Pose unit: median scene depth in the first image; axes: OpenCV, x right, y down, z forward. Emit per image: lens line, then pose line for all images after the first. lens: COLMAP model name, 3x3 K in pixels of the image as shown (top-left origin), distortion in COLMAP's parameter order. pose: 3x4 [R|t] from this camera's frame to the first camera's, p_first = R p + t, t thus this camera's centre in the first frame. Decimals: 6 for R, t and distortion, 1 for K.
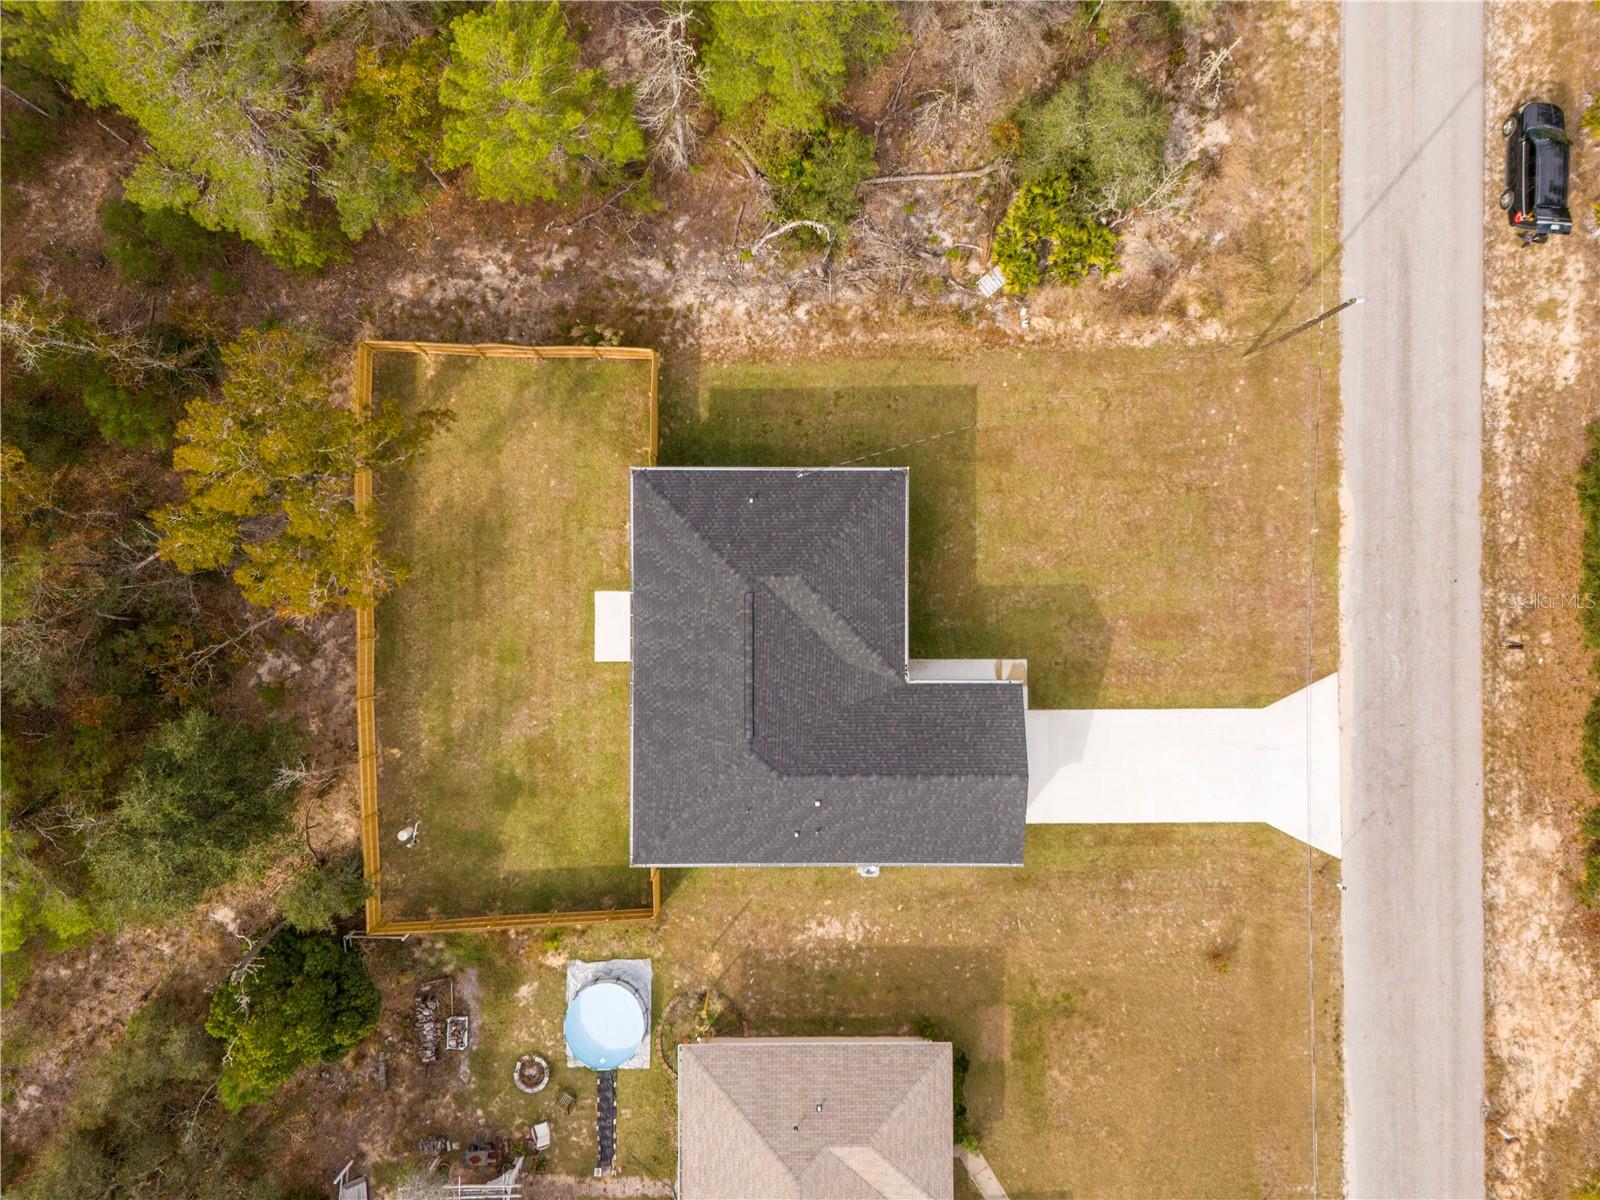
lens RADIAL K [[1200.9, 0, 803.0], [0, 1200.9, 596.7], [0, 0, 1]] dist [0.069395, -0.058346]
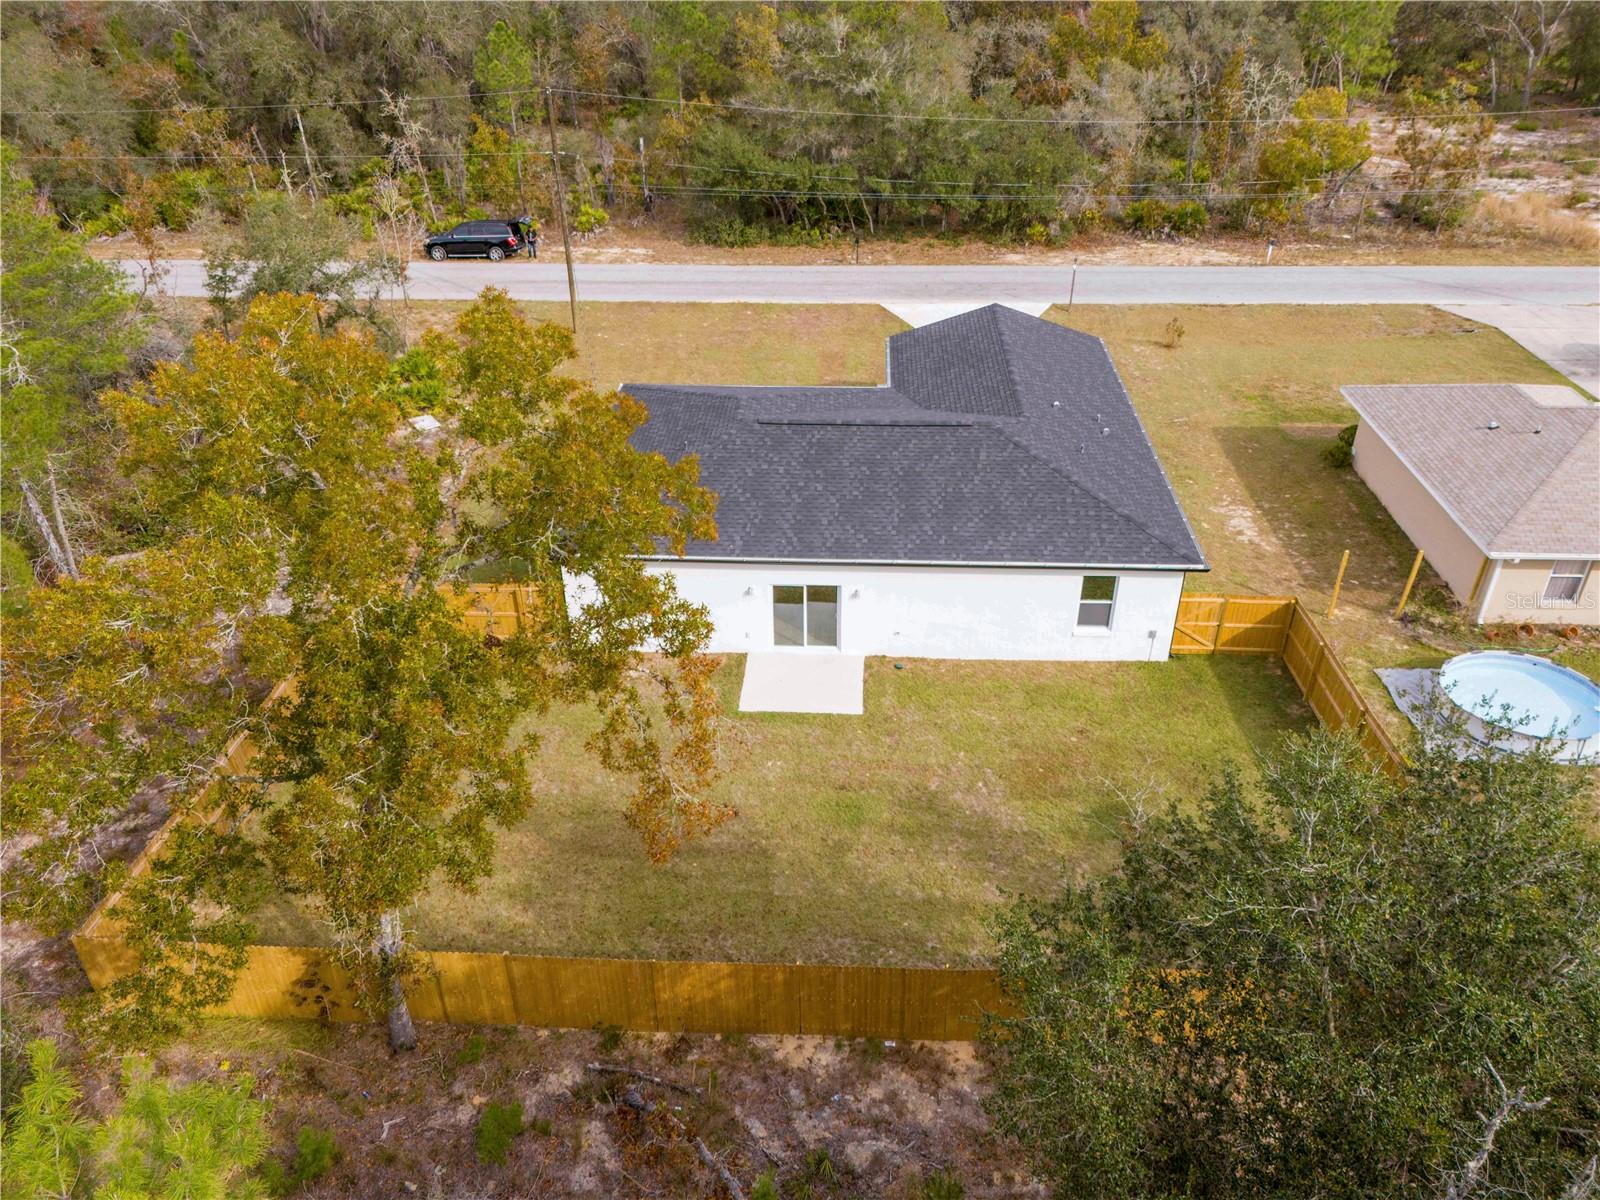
lens RADIAL K [[1183.6, 0, 805.5], [0, 1183.6, 597.4], [0, 0, 1]] dist [0.091360, -0.105216]
pose [[0.051216, -0.529224, 0.846935, -0.614129], [0.998578, 0.014593, -0.051267, 0.054665], [0.014772, 0.848357, 0.529219, 0.661231]]
